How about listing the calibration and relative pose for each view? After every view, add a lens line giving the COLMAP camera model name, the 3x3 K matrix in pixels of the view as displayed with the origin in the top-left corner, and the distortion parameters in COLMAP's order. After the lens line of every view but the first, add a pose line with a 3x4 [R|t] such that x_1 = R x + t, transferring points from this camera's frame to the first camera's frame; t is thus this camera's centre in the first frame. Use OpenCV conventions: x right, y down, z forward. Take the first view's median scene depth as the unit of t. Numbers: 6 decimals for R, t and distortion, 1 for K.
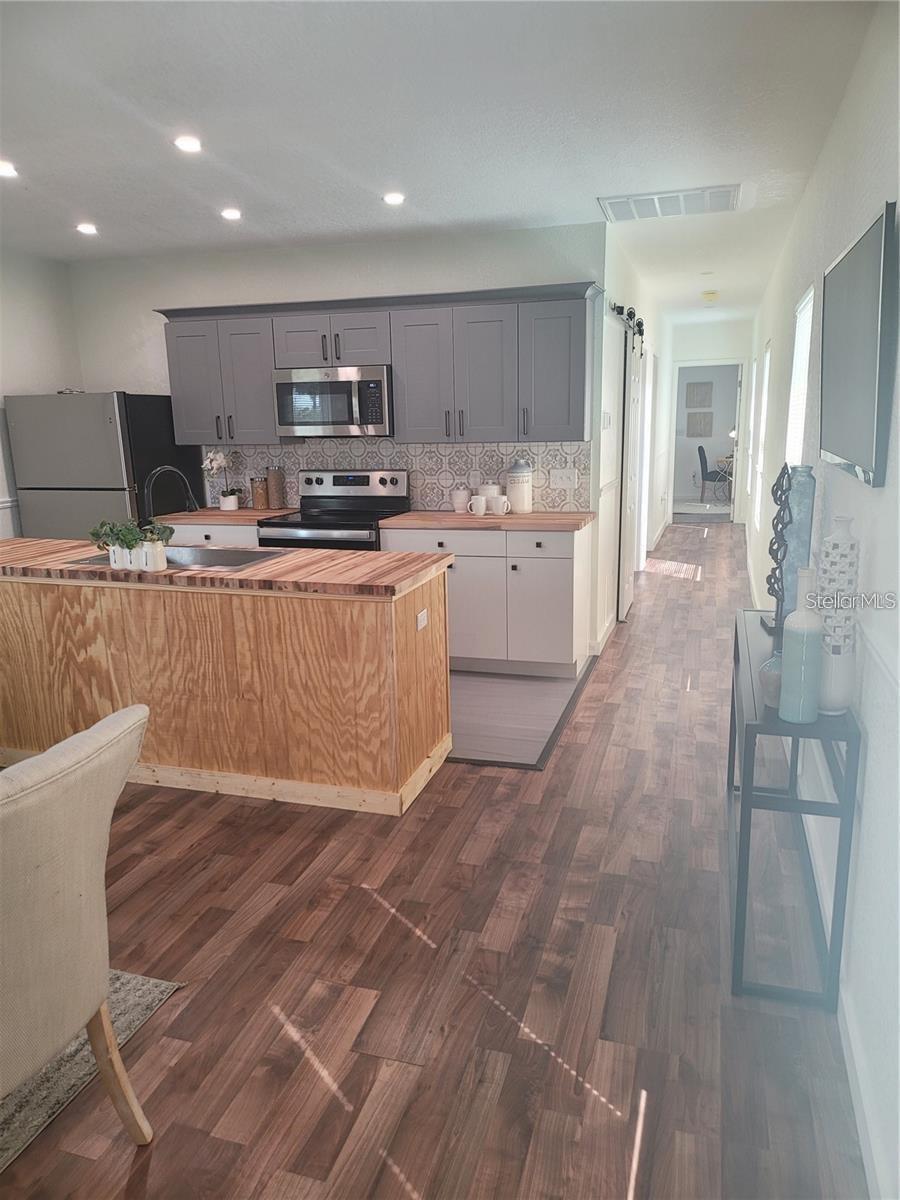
lens RADIAL K [[826.4, 0, 452.4], [0, 826.4, 611.6], [0, 0, 1]] dist [0.080817, -0.085925]
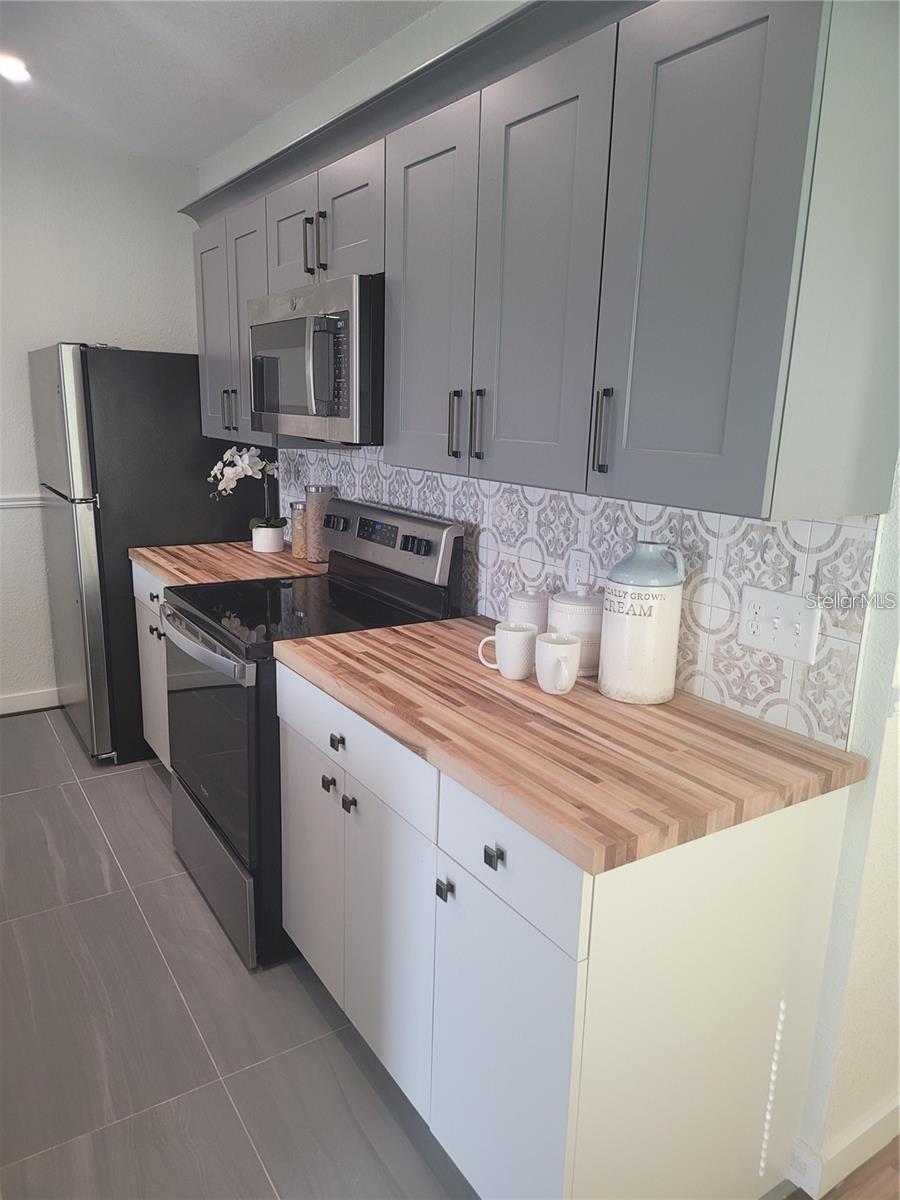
lens RADIAL K [[826.4, 0, 452.4], [0, 826.4, 611.6], [0, 0, 1]] dist [0.080817, -0.085925]
pose [[0.774984, 0.196029, -0.600810, 0.342239], [-0.193104, 0.978662, 0.070228, -0.246965], [0.601757, 0.061594, 0.796301, 1.026998]]
